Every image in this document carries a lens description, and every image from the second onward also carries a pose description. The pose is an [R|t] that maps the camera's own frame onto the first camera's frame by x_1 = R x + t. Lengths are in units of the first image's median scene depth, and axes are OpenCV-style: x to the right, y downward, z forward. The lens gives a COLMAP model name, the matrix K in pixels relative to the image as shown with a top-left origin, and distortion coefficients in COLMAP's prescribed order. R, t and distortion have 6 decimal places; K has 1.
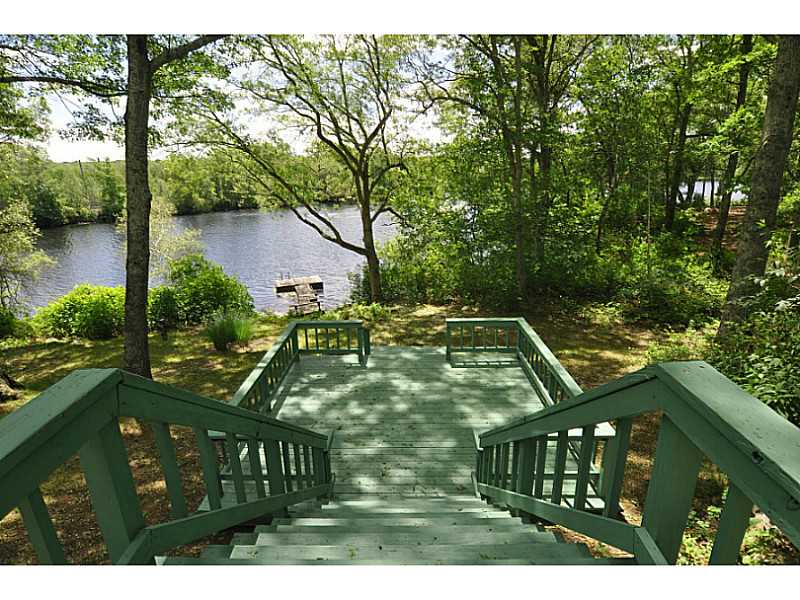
lens RADIAL K [[427.3, 0, 395.3], [0, 427.3, 298.5], [0, 0, 1]] dist [-0.031604, -0.000127]
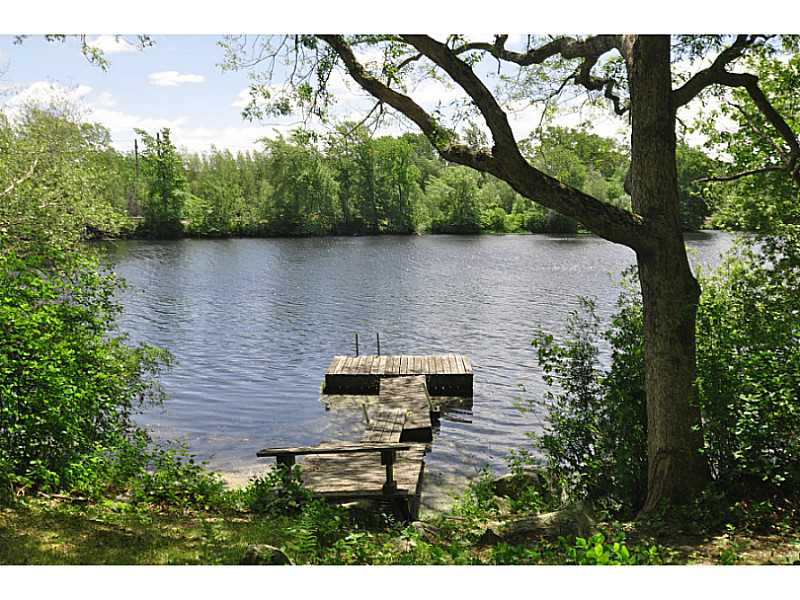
lens RADIAL K [[847.8, 0, 400.0], [0, 847.8, 300.0], [0, 0, 1]] dist [0.003231, 0.003149]
pose [[0.949291, 0.070656, -0.306355, -0.033821], [-0.111627, 0.986680, -0.118331, -0.013210], [0.293914, 0.146528, 0.944534, 0.404473]]
